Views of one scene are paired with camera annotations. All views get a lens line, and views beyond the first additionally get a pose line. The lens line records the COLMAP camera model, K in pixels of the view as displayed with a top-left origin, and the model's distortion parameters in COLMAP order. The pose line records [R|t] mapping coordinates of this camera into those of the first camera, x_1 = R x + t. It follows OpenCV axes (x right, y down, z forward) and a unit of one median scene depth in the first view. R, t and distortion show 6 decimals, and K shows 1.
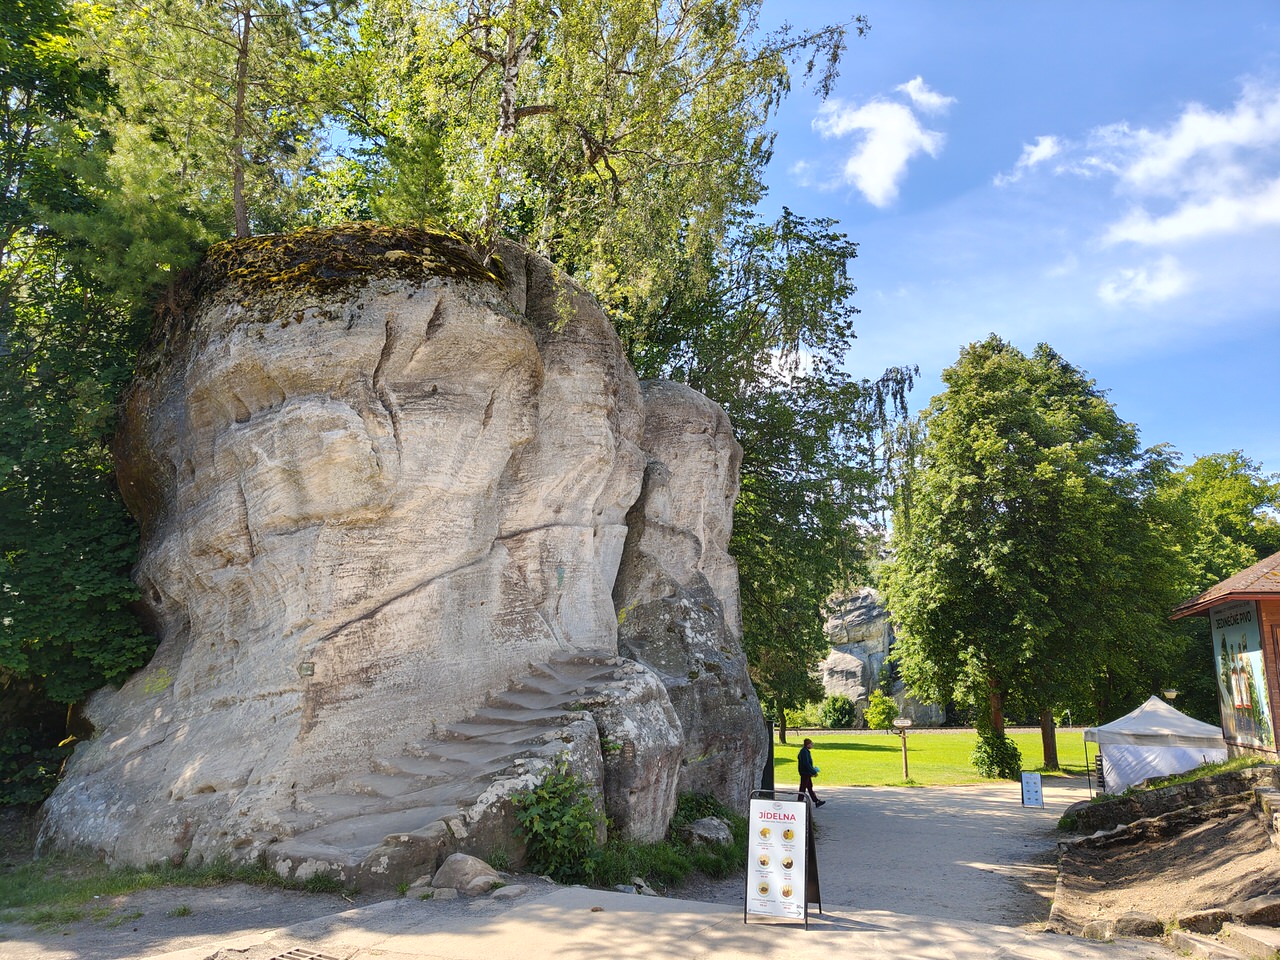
lens RADIAL K [[898.7, 0, 640.4], [0, 898.7, 481.4], [0, 0, 1]] dist [-0.004191, -0.000701]
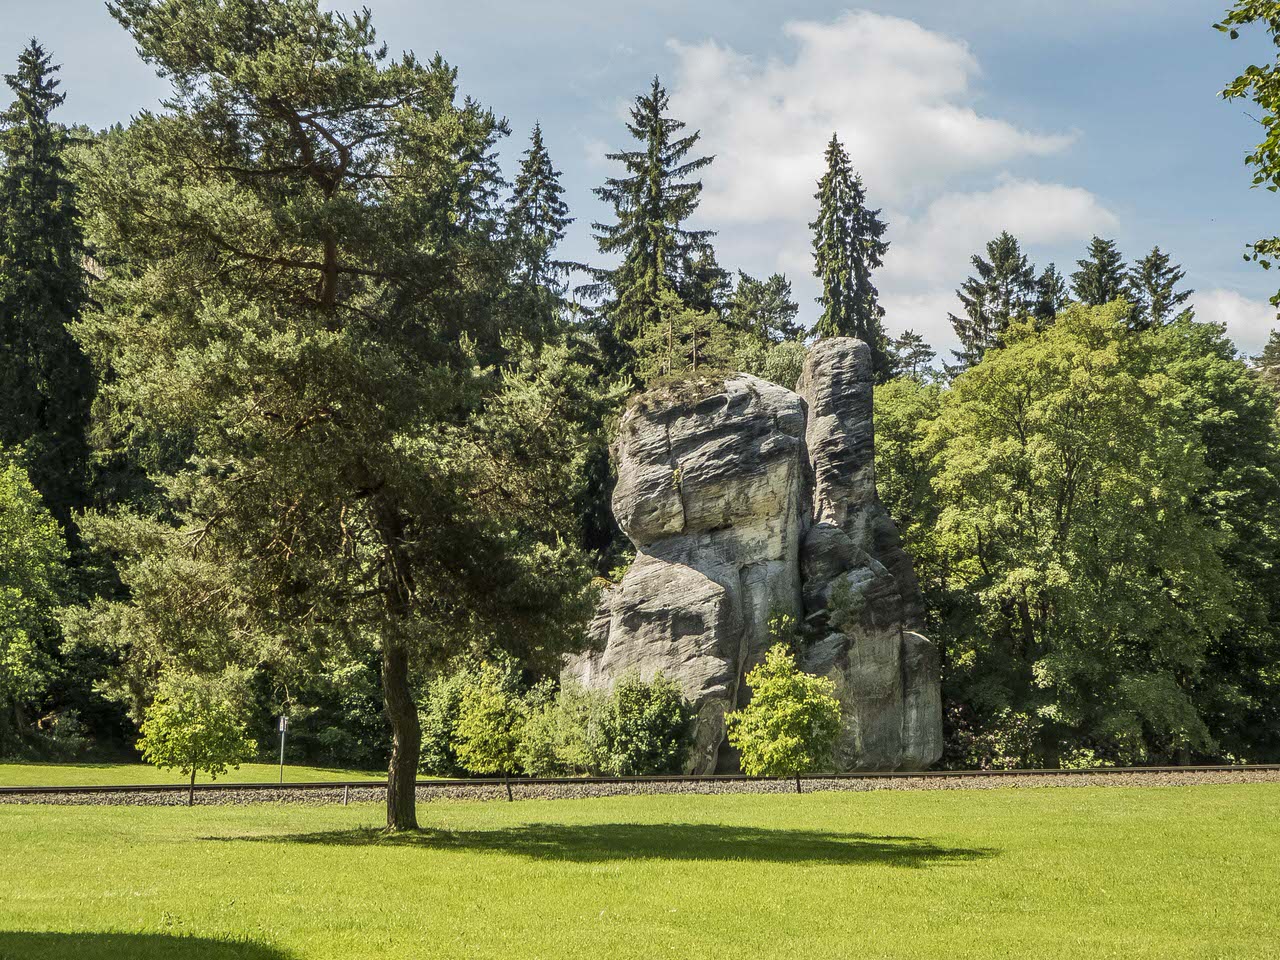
lens RADIAL K [[2013.1, 0, 639.7], [0, 2013.1, 479.8], [0, 0, 1]] dist [0.043316, 0.000000]
pose [[0.979095, 0.020709, 0.202347, 0.060564], [-0.044889, 0.992275, 0.115652, 0.073240], [-0.198389, -0.122317, 0.972461, 0.266627]]
